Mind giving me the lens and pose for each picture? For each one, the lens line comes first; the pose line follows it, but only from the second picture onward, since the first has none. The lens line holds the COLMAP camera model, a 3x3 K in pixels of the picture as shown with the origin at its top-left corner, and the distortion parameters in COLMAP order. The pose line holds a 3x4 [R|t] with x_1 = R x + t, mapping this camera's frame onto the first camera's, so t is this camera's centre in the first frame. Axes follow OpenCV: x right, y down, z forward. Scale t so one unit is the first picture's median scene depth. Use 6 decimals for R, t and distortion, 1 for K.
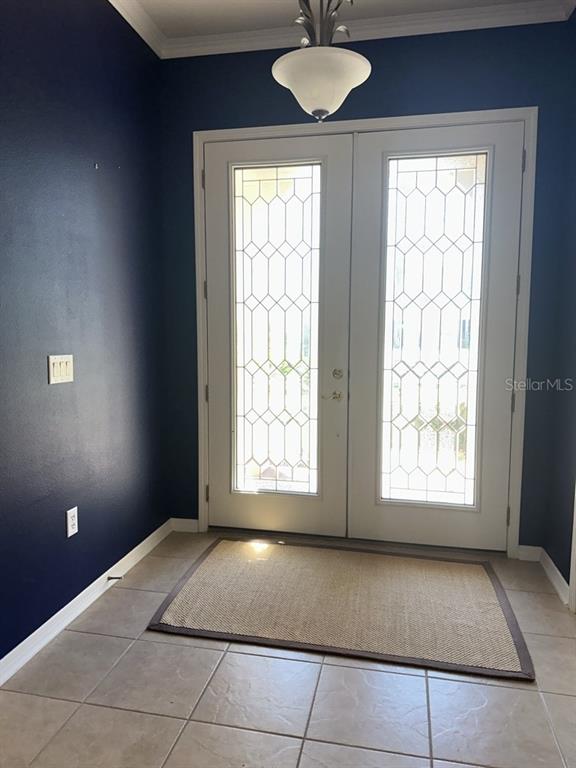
lens RADIAL K [[540.3, 0, 288.0], [0, 540.3, 384.0], [0, 0, 1]] dist [0.056166, -0.084021]
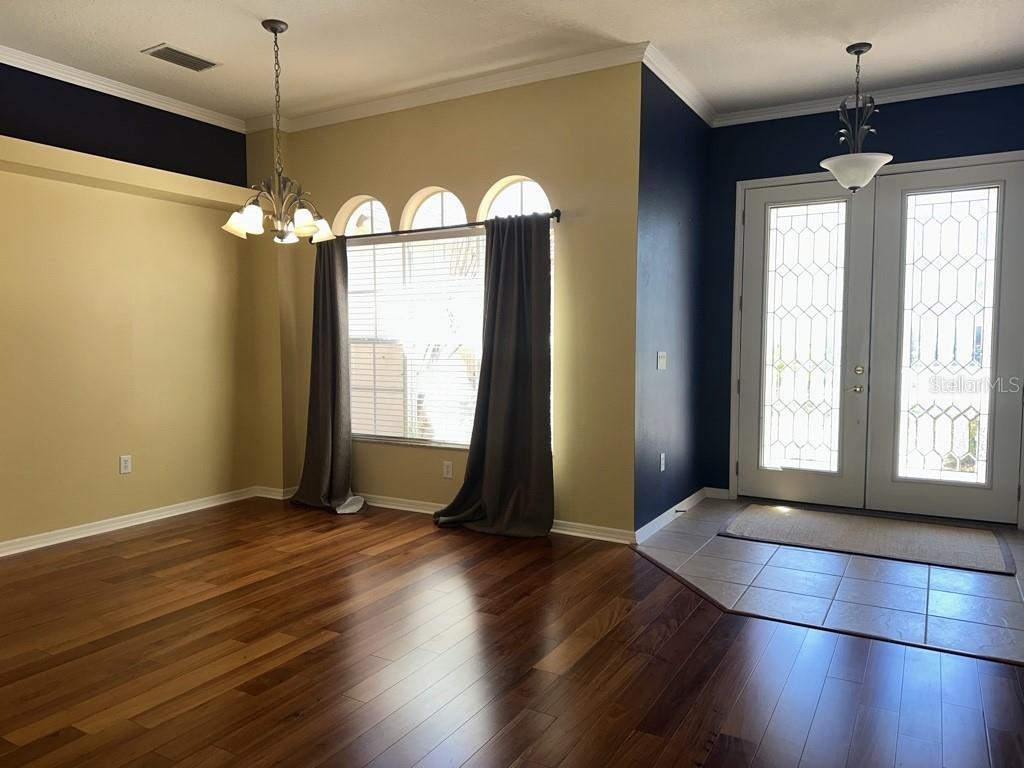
lens RADIAL K [[724.3, 0, 510.7], [0, 724.3, 387.2], [0, 0, 1]] dist [0.060844, -0.075849]
pose [[0.948820, 0.018203, -0.315293, -0.128363], [-0.030792, 0.998913, -0.034992, 0.100258], [0.314313, 0.042909, 0.948349, -0.788605]]
